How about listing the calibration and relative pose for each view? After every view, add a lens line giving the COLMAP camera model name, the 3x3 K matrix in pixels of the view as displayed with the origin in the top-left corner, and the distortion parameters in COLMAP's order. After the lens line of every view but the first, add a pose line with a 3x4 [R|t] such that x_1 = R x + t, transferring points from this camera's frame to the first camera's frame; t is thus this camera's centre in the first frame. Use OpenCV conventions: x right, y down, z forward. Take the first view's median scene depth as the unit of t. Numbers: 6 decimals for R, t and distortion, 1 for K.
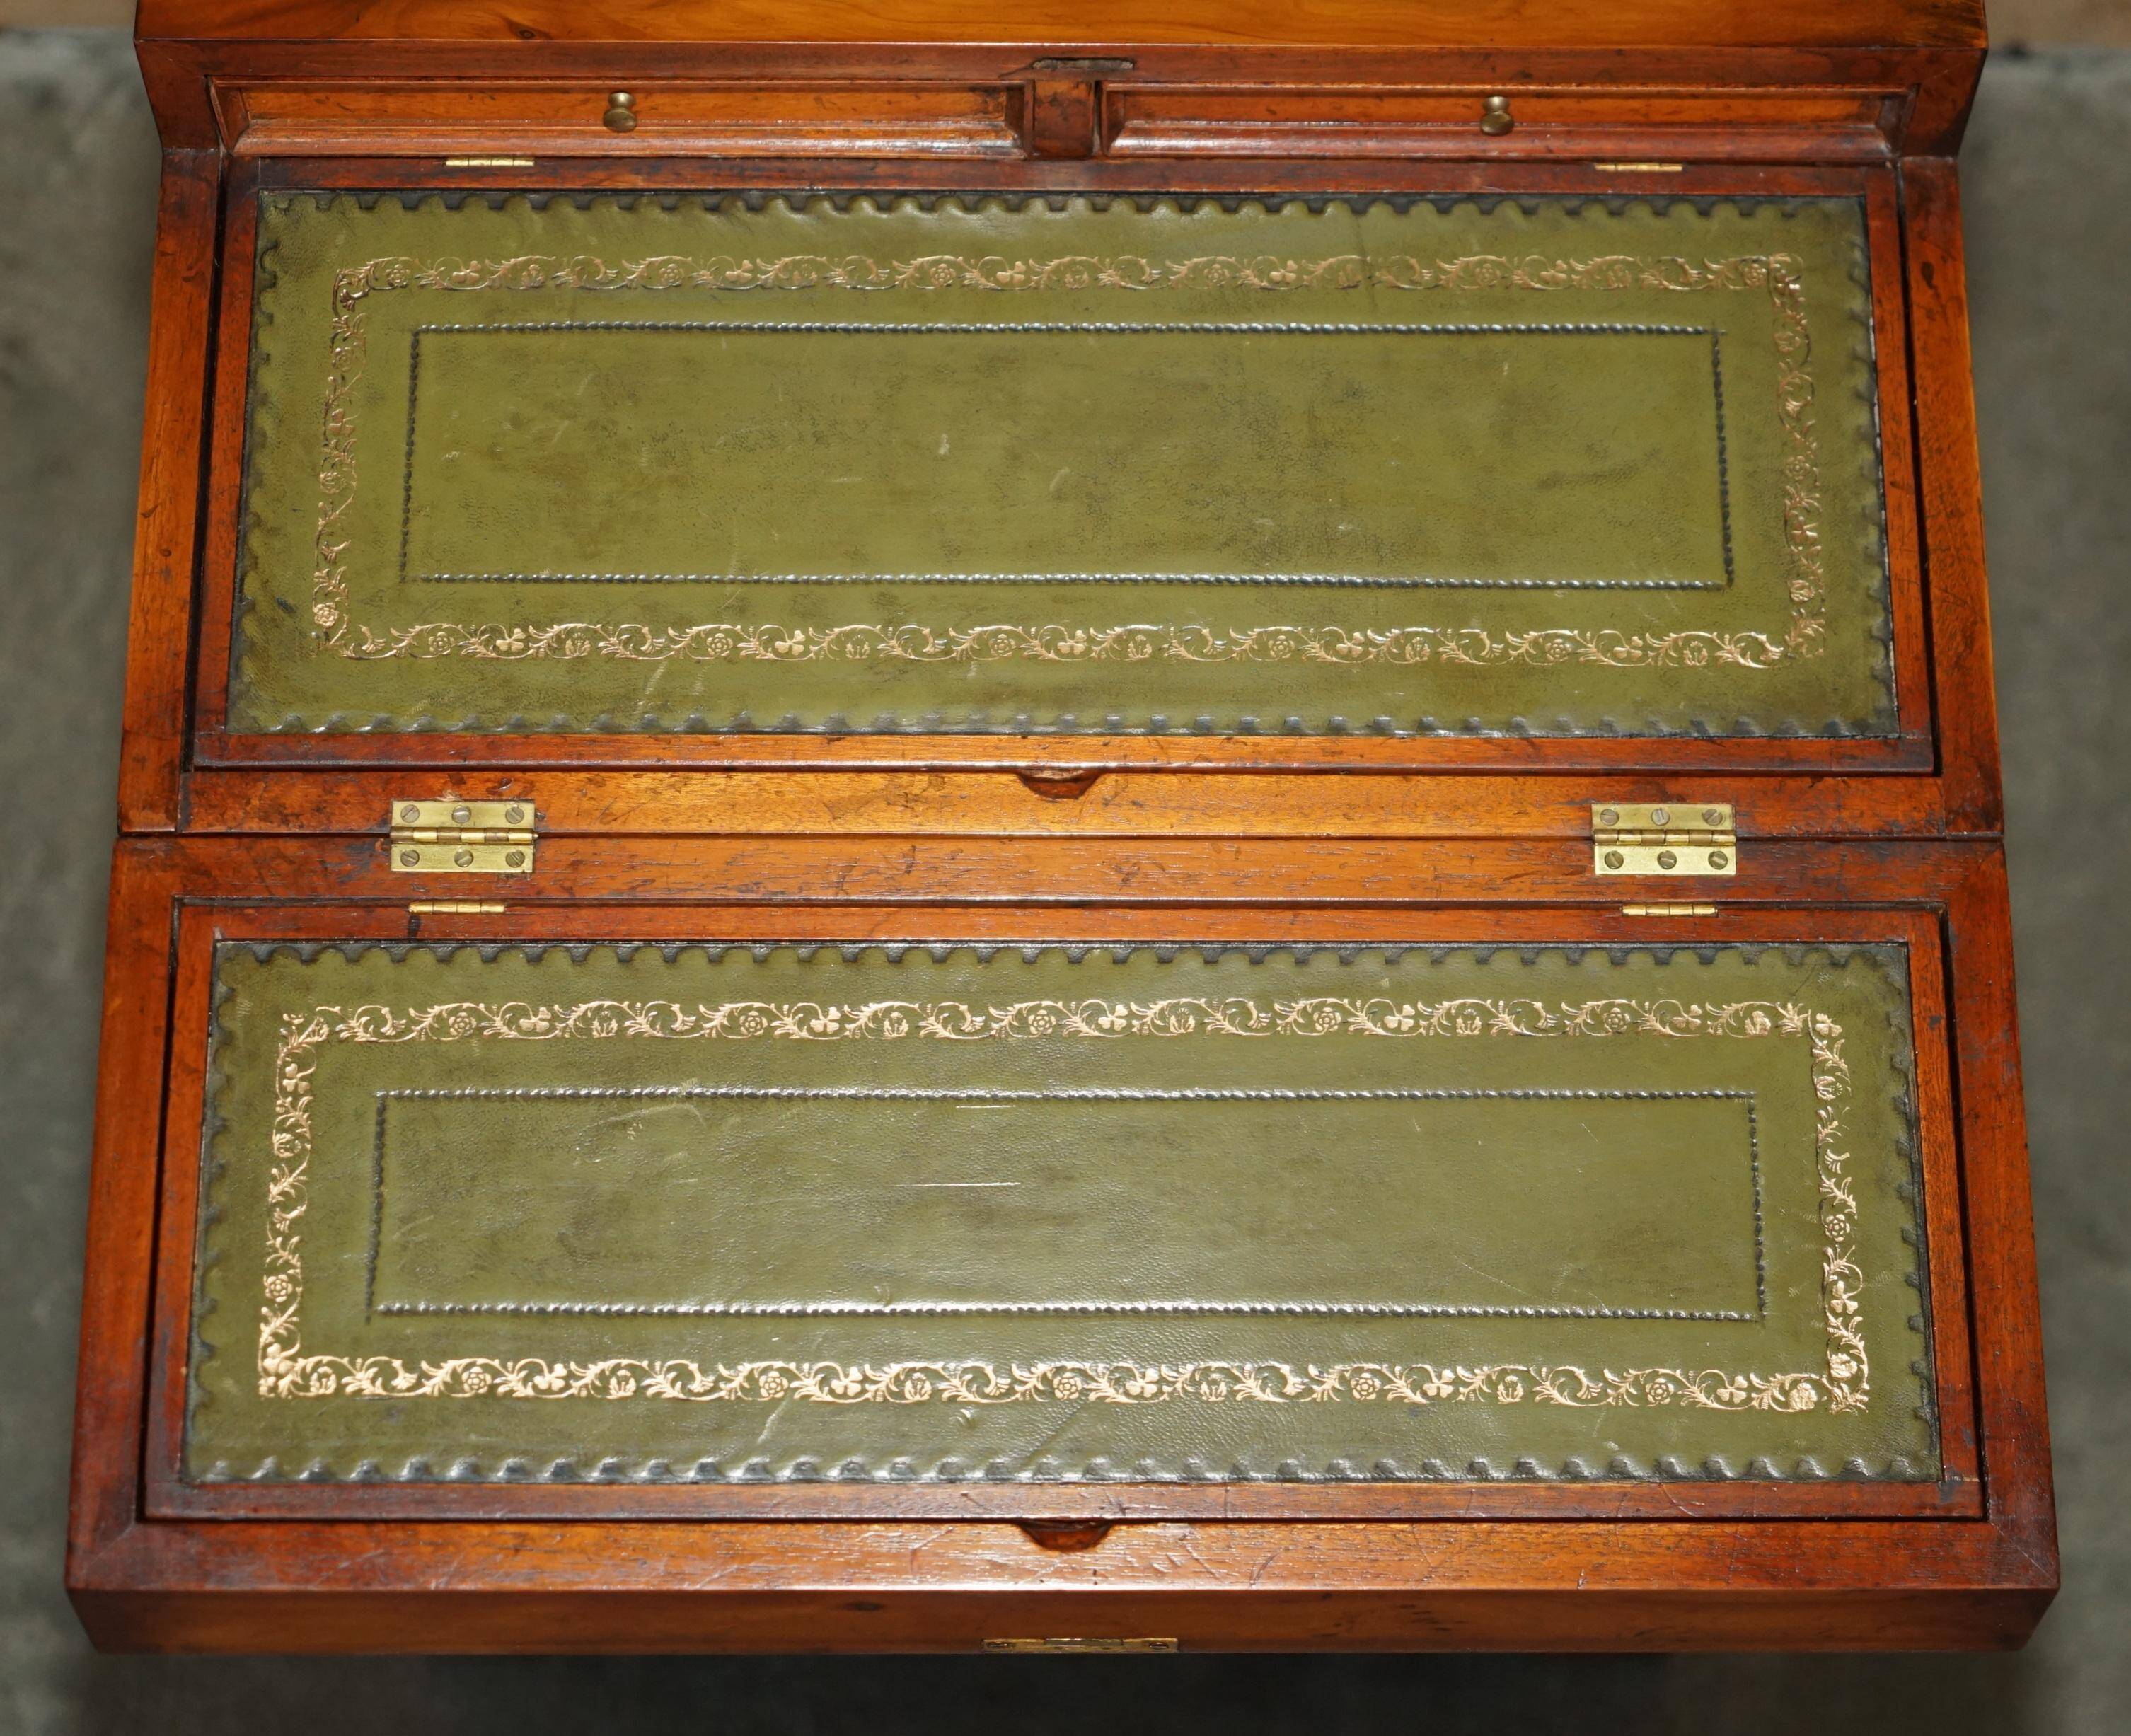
lens RADIAL K [[4824.4, 0, 1096.3], [0, 4824.4, 945.7], [0, 0, 1]] dist [-0.022964, 0.000000]
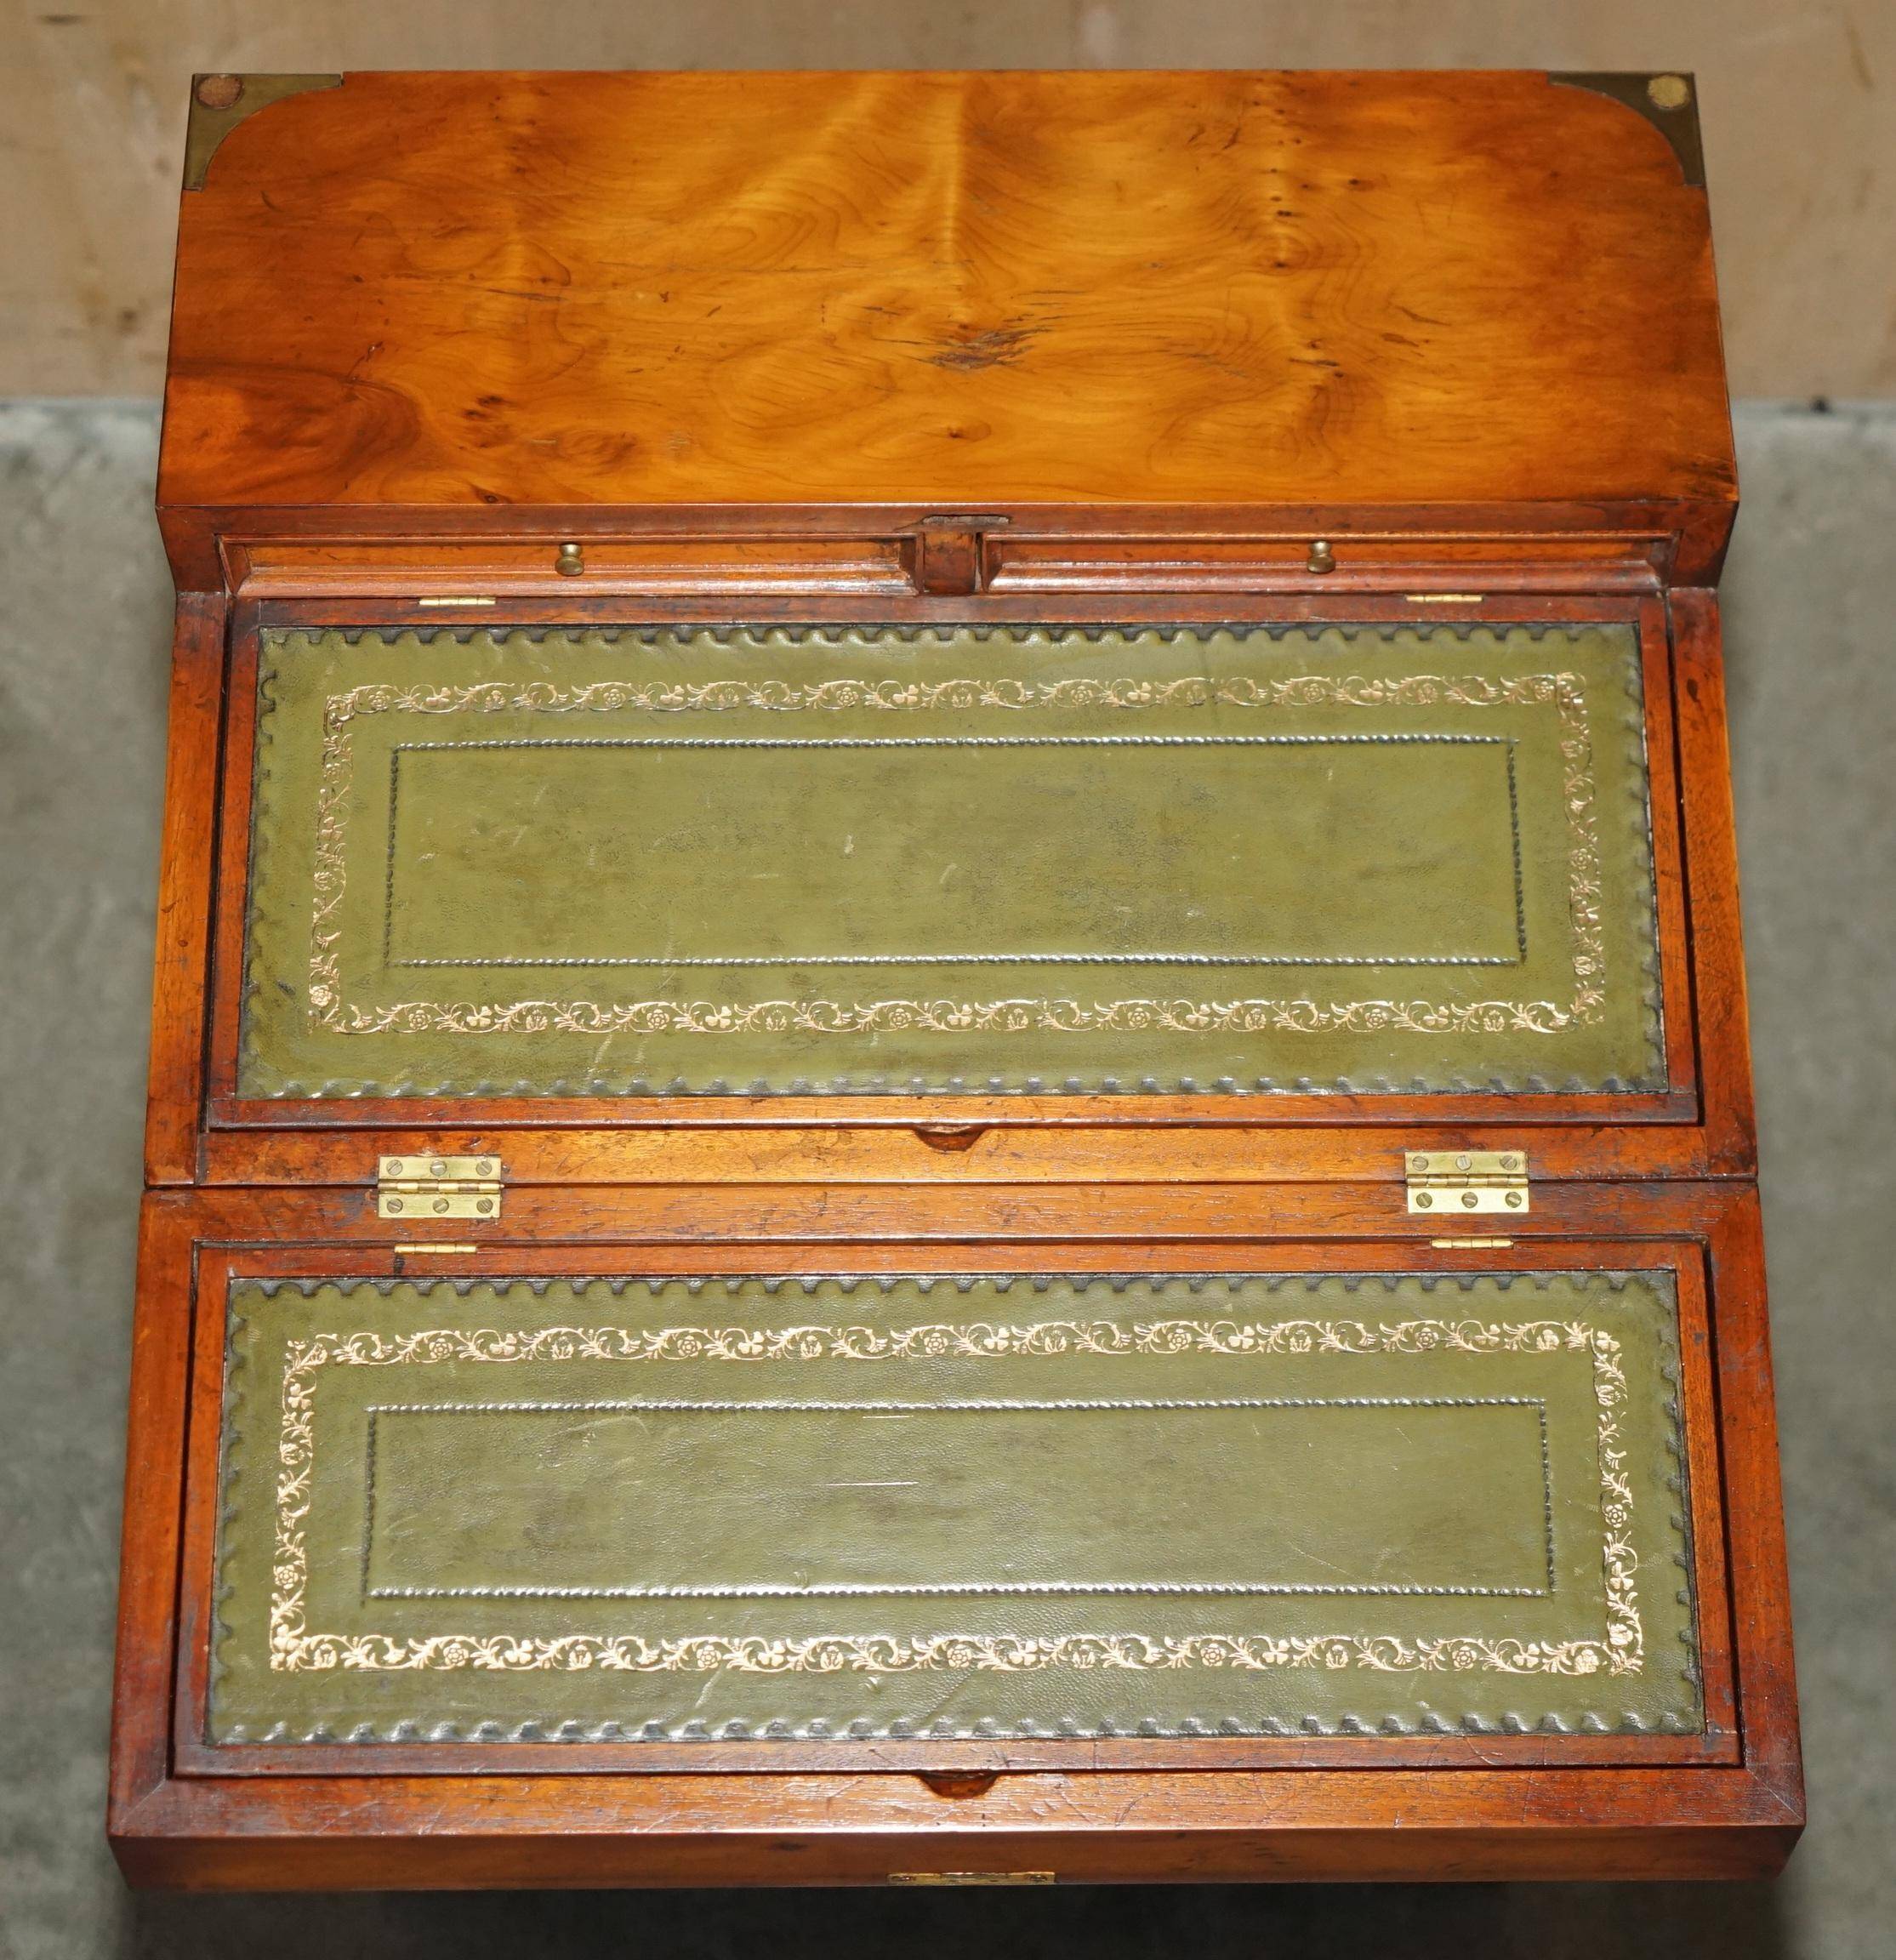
lens RADIAL K [[4900.0, 0, 988.3], [0, 4900.0, 996.6], [0, 0, 1]] dist [-0.016811, 0.000000]
pose [[0.999979, -0.006511, -0.000321, 0.002372], [0.006497, 0.999446, -0.032639, -0.029066], [0.000533, 0.032636, 0.999467, -0.188771]]
